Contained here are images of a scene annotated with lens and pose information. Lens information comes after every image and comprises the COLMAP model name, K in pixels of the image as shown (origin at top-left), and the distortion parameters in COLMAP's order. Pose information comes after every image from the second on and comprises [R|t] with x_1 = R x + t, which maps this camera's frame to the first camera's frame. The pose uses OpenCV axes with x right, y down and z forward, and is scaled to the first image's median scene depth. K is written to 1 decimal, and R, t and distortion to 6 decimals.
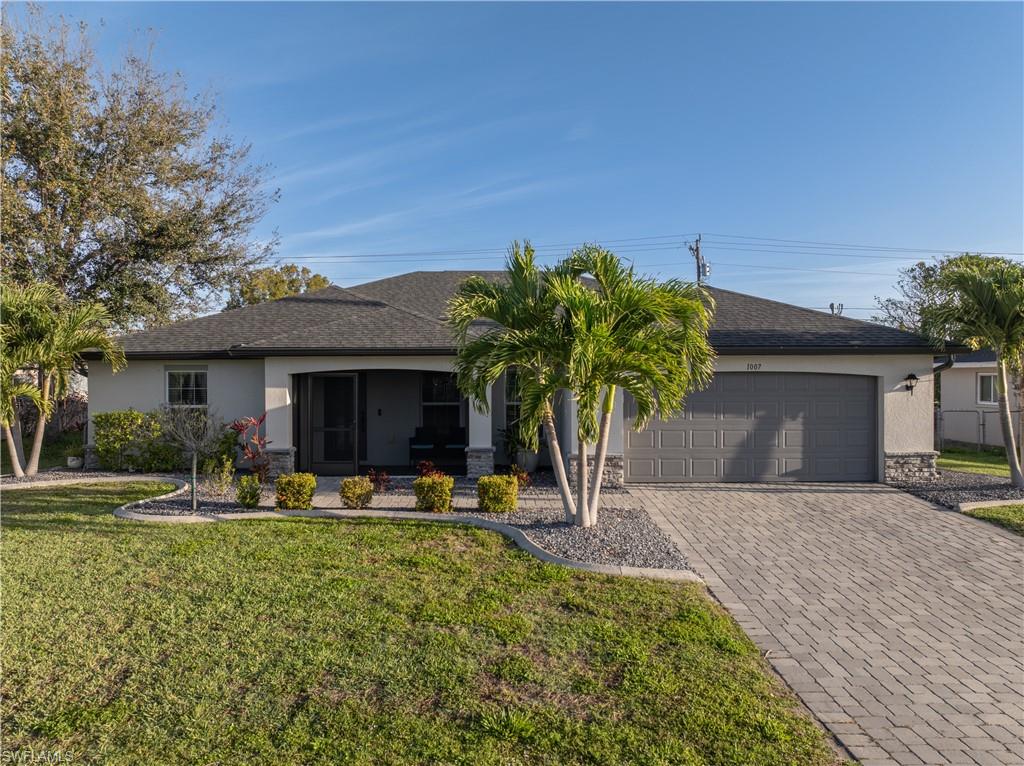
lens RADIAL K [[719.9, 0, 512.0], [0, 719.9, 383.0], [0, 0, 1]] dist [-0.036715, 0.002084]
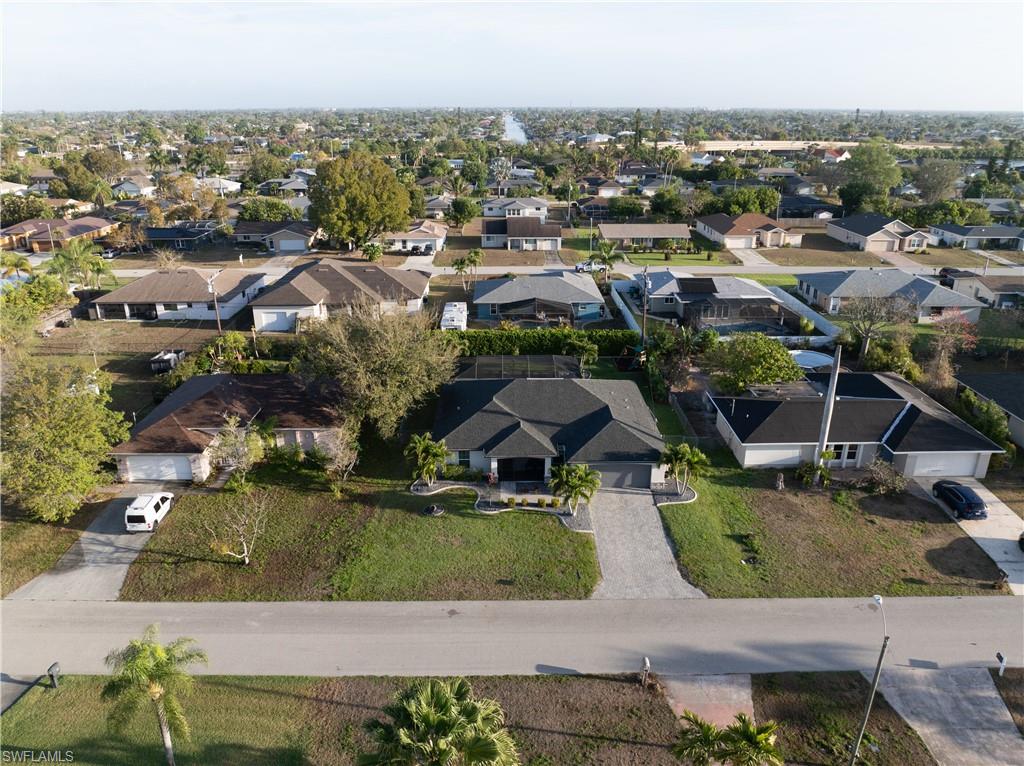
lens RADIAL K [[719.9, 0, 512.0], [0, 719.9, 383.0], [0, 0, 1]] dist [-0.036715, 0.002084]
pose [[0.999975, 0.005832, 0.003993, -0.329916], [-0.006880, 0.932480, 0.361156, -2.283442], [-0.001617, -0.361174, 0.932497, -3.106299]]
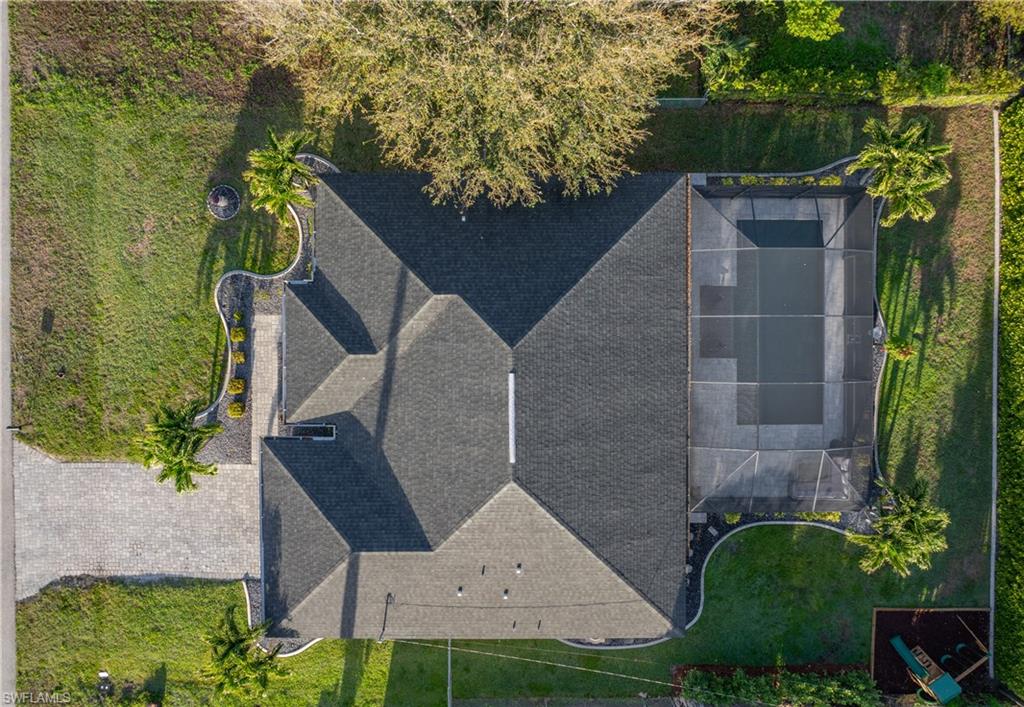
lens RADIAL K [[761.5, 0, 512.0], [0, 761.5, 353.5], [0, 0, 1]] dist [-0.046178, 0.000222]
pose [[-0.009599, 0.999478, 0.030841, -0.335730], [0.005617, -0.030788, 0.999510, -2.721042], [0.999938, 0.009768, -0.005318, 2.090378]]
